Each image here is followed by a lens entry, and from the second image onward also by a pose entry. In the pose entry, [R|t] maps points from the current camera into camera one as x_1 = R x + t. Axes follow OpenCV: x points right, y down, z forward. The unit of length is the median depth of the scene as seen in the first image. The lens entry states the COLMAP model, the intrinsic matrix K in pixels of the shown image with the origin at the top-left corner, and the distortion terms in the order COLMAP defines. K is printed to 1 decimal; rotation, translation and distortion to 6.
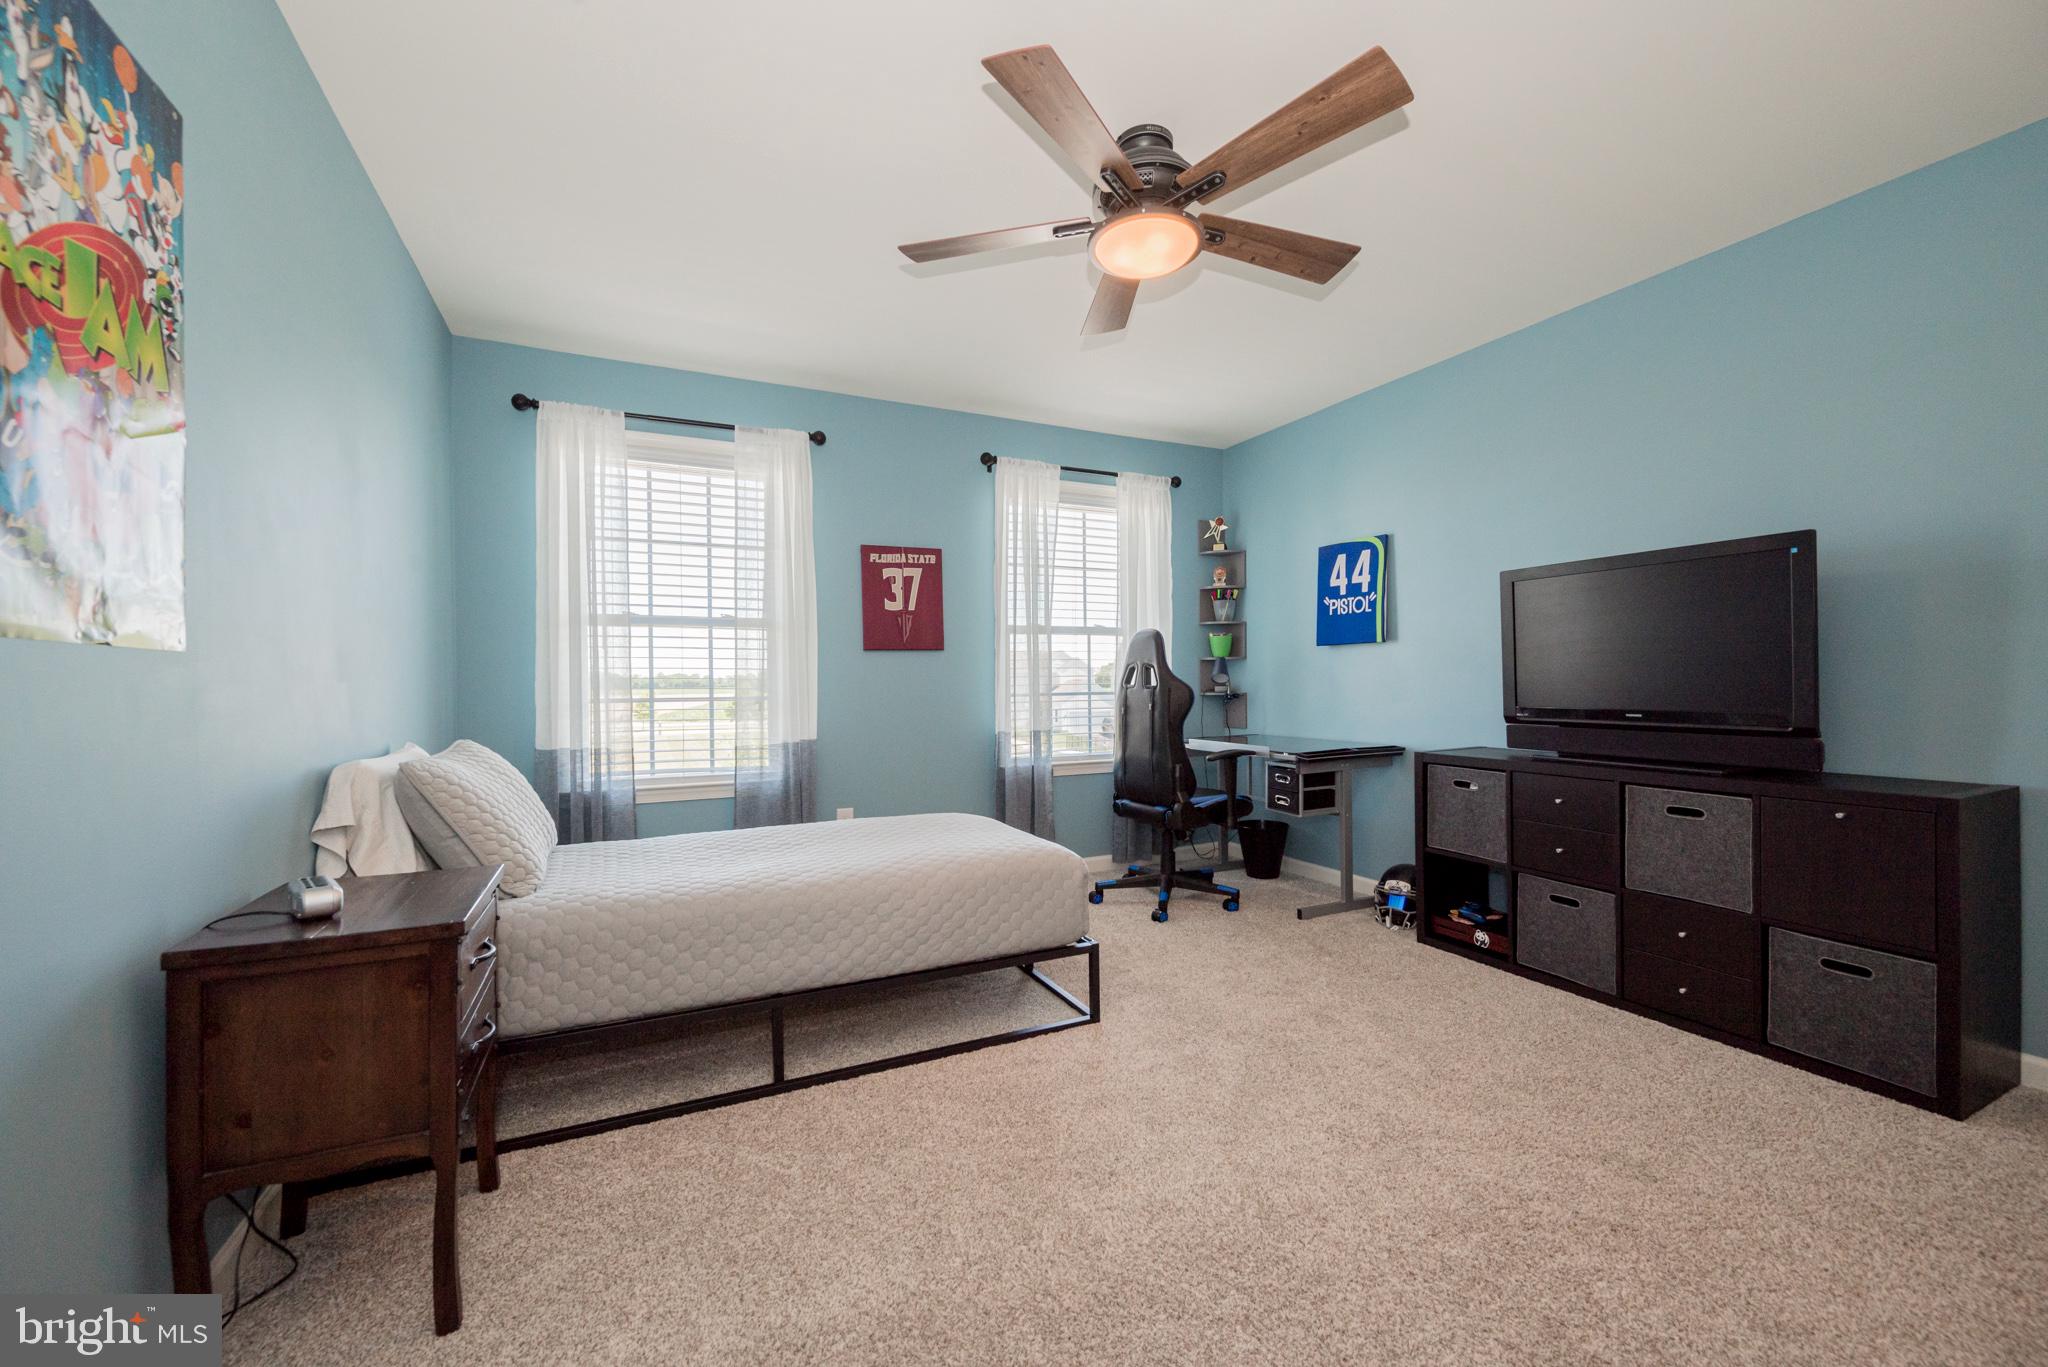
lens RADIAL K [[809.4, 0, 1028.2], [0, 809.4, 690.2], [0, 0, 1]] dist [0.000862, 0.000104]
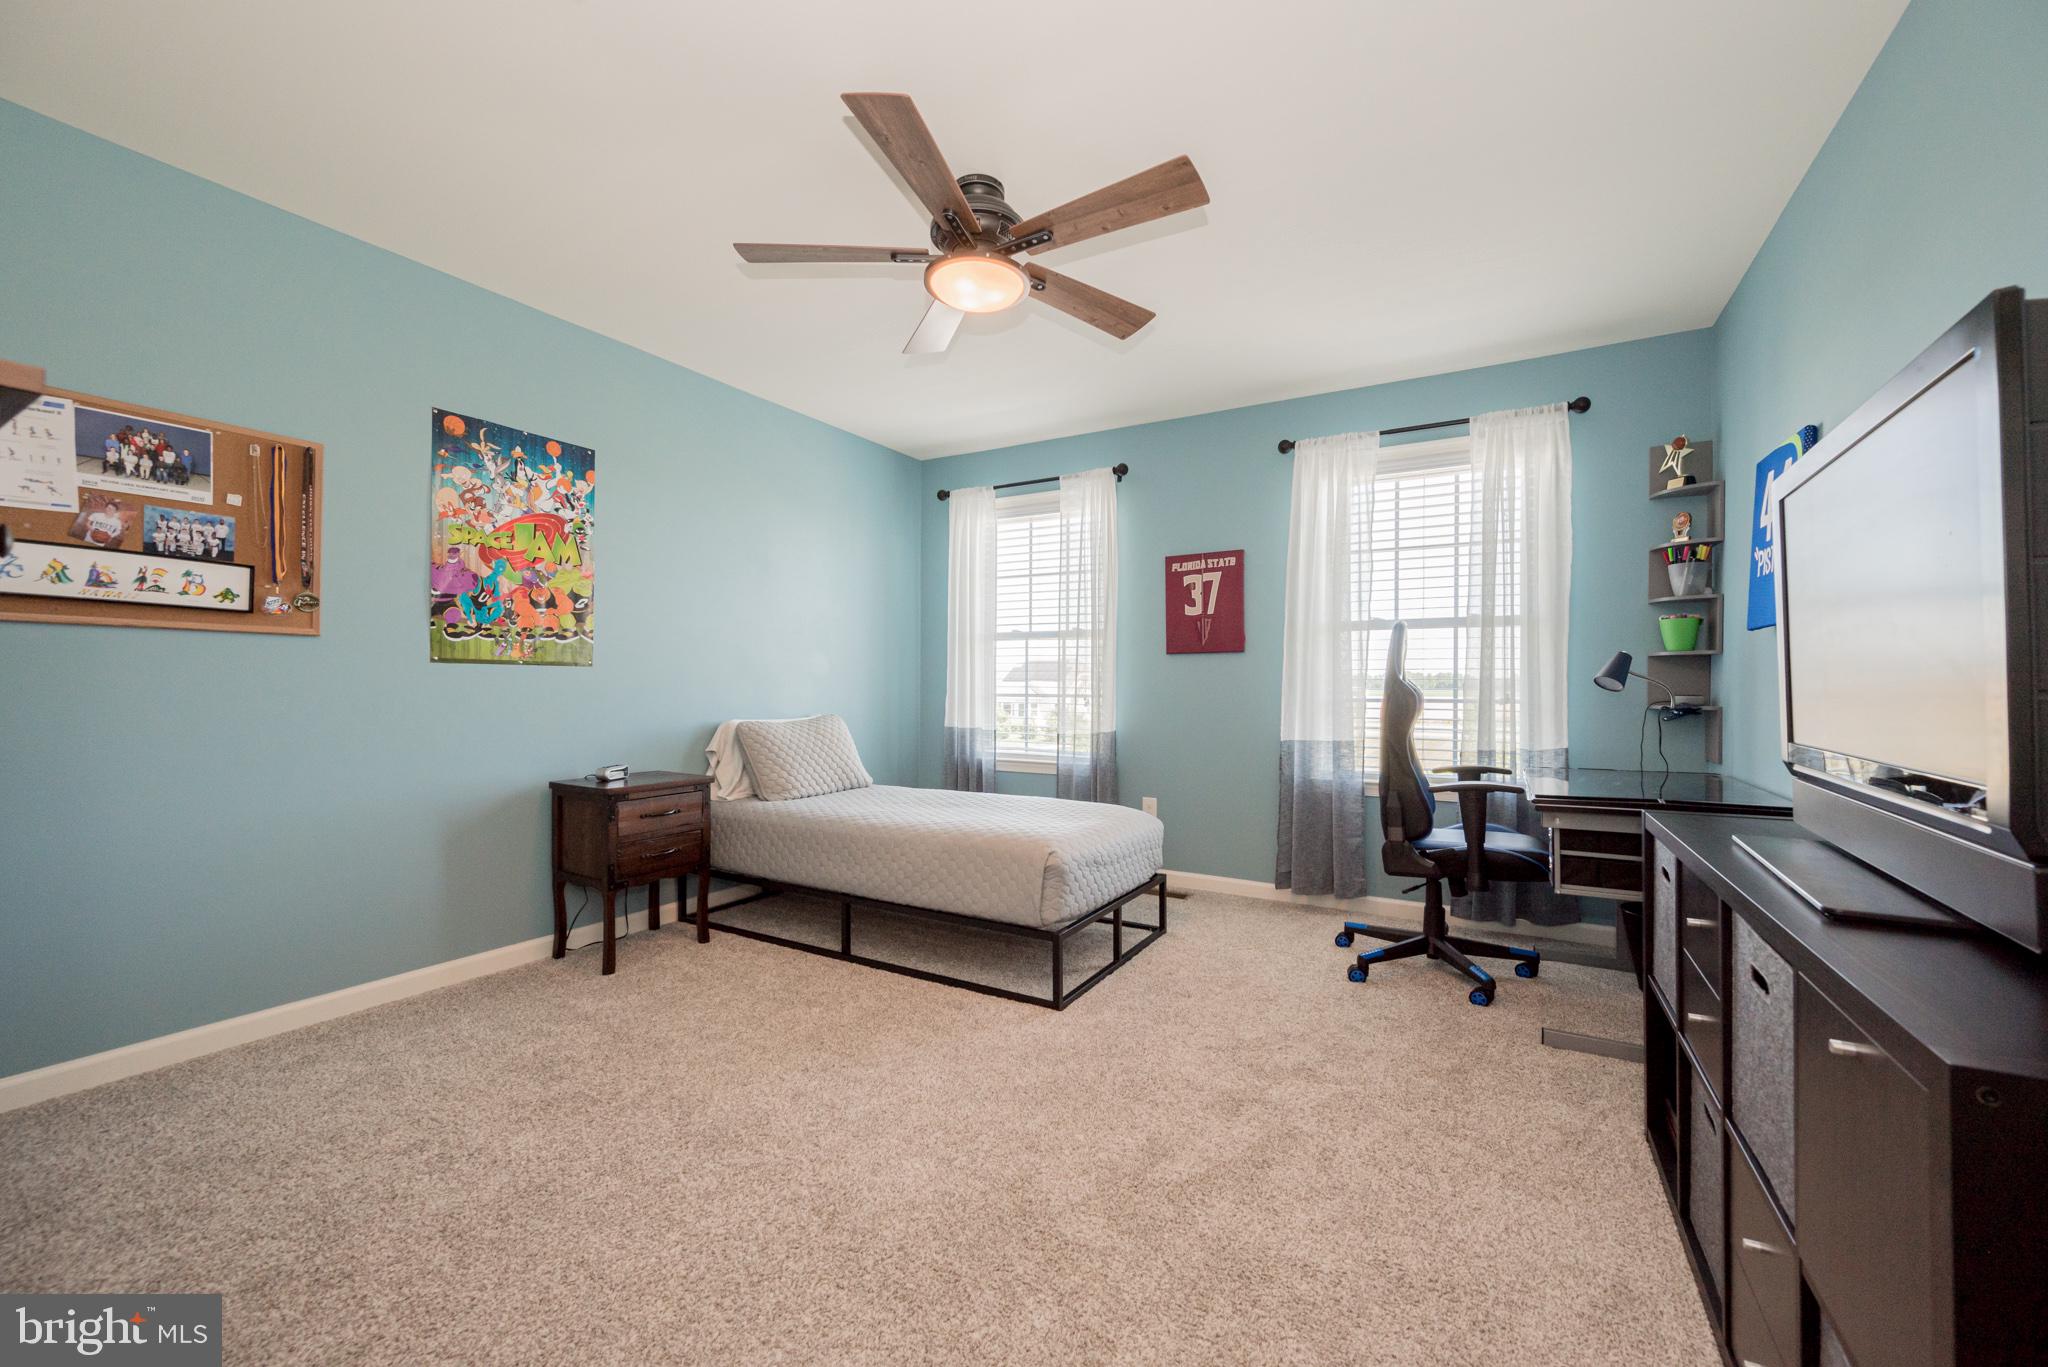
lens RADIAL K [[777.6, 0, 1033.4], [0, 777.6, 708.3], [0, 0, 1]] dist [-0.026541, 0.000086]
pose [[0.558688, 0.035131, -0.828634, 0.557377], [-0.016427, 0.999375, 0.031294, -0.006171], [0.829216, -0.003872, 0.558916, 0.266152]]
